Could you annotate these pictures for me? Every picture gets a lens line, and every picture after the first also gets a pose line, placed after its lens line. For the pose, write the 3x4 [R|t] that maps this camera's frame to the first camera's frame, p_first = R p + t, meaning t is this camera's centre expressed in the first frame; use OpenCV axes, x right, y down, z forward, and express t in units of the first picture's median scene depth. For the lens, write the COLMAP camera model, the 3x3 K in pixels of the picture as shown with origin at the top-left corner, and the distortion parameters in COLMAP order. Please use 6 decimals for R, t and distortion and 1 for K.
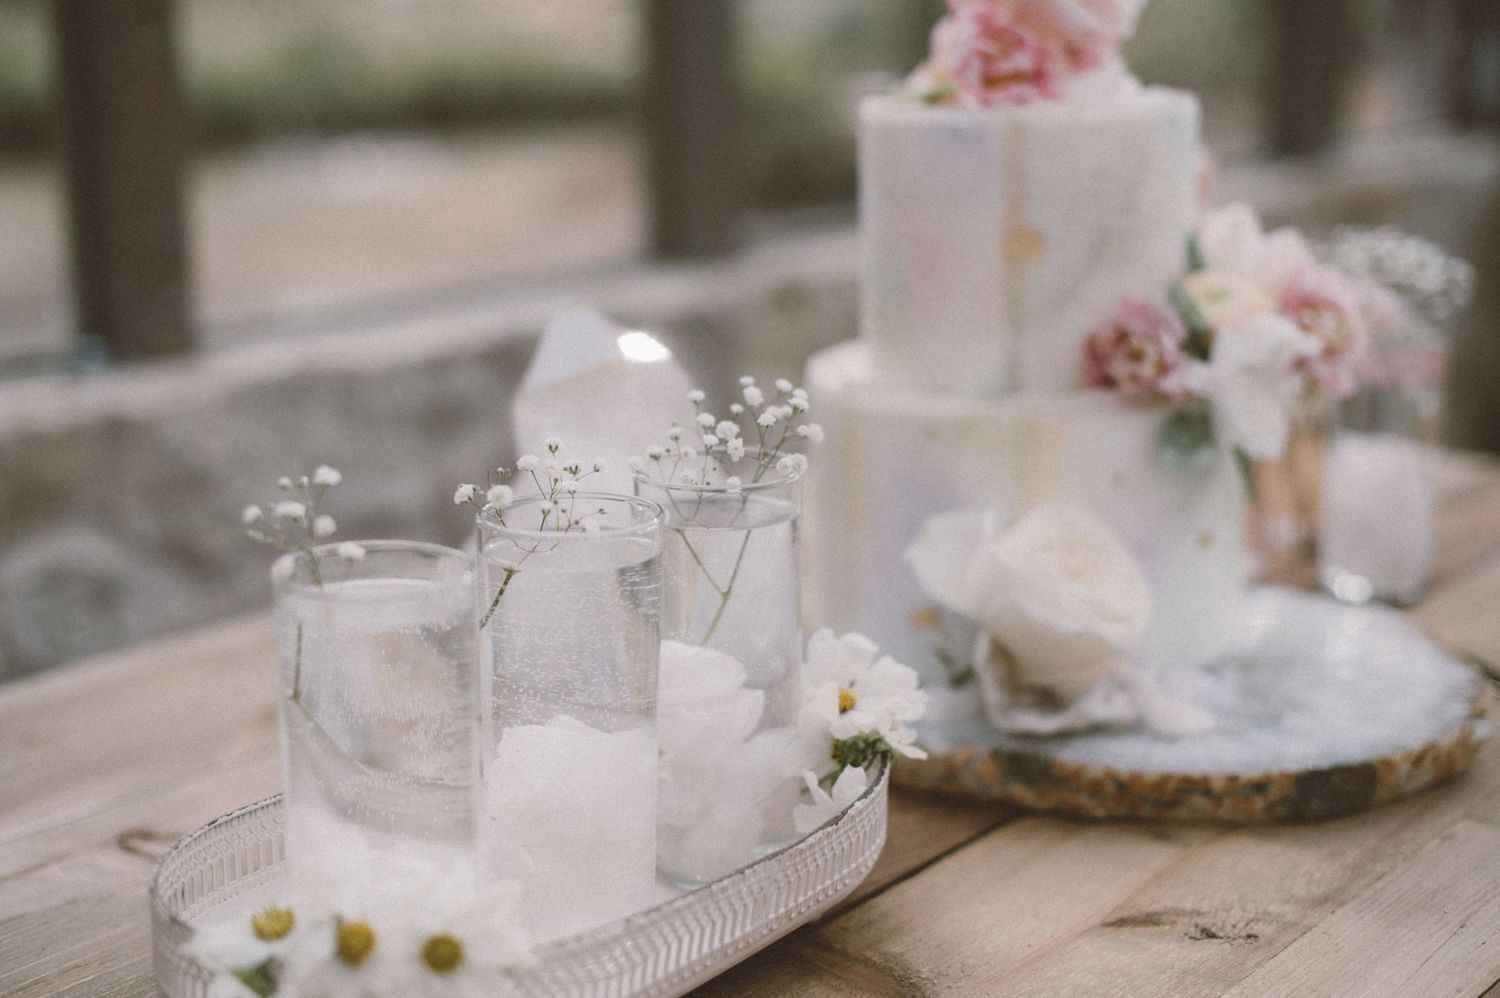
lens RADIAL K [[2173.8, 0, 750.0], [0, 2173.8, 499.0], [0, 0, 1]] dist [0.017434, -0.035927]
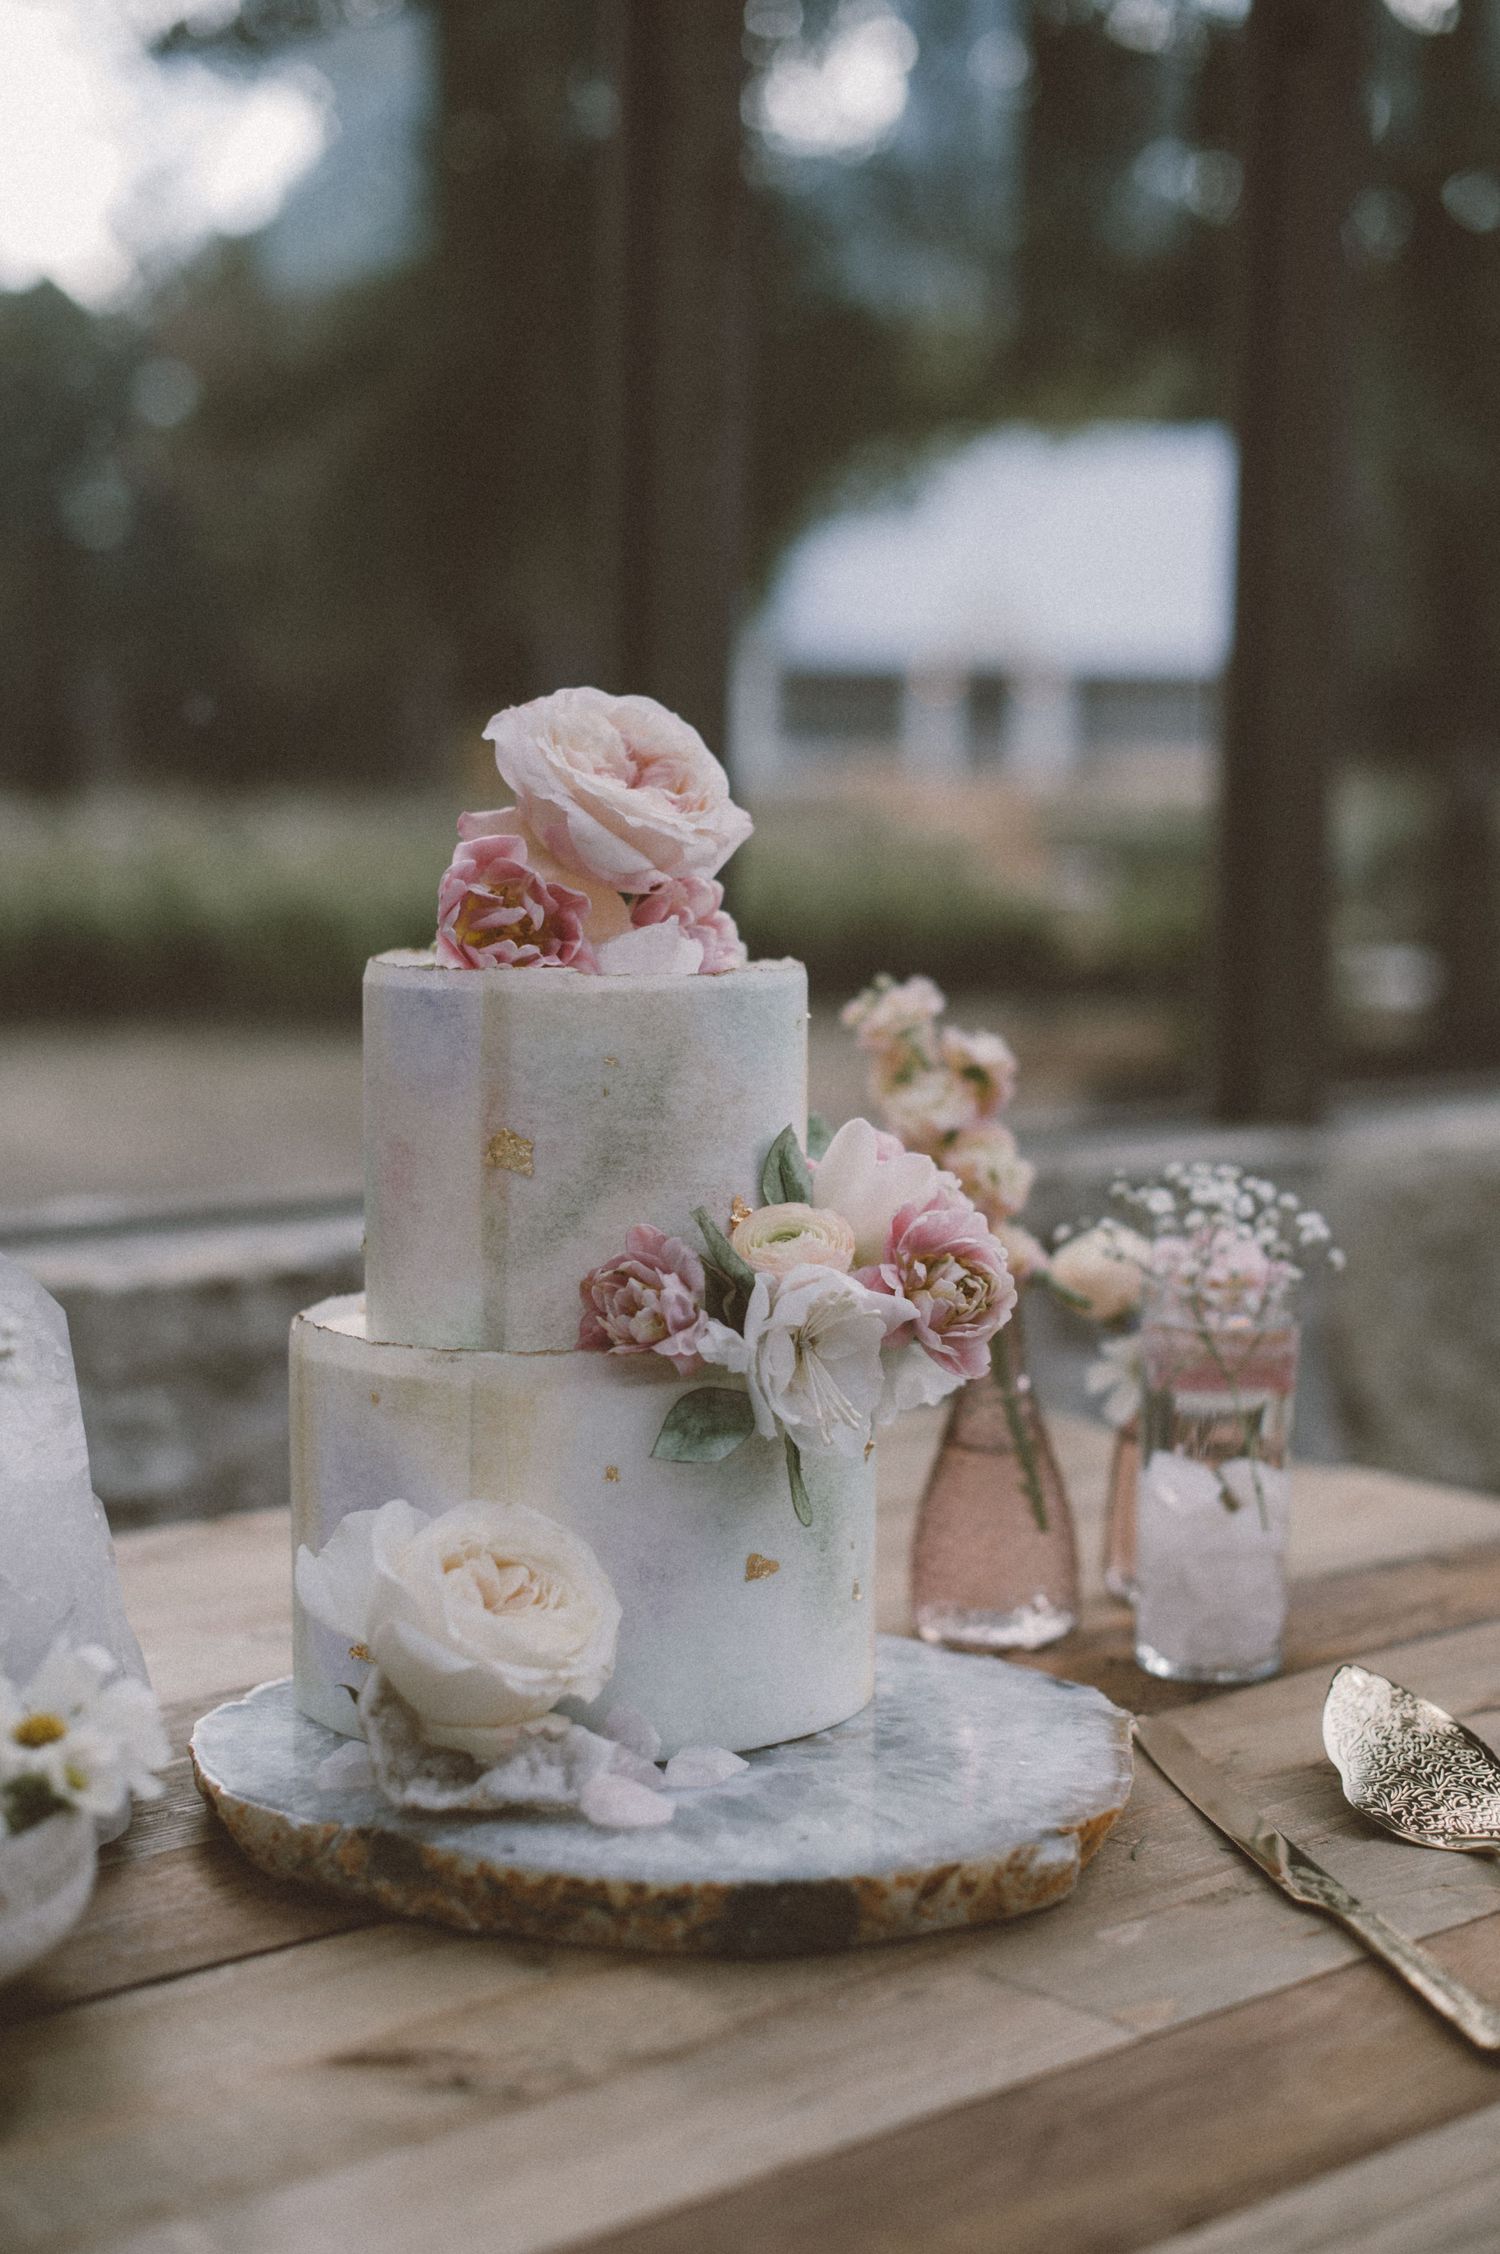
lens RADIAL K [[3266.5, 0, 733.5], [0, 3266.5, 1129.0], [0, 0, 1]] dist [0.017434, -0.035927]
pose [[0.988824, 0.044516, -0.142285, 0.383183], [-0.062088, 0.990642, -0.121547, 0.007337], [0.135543, 0.129023, 0.982335, -0.100748]]
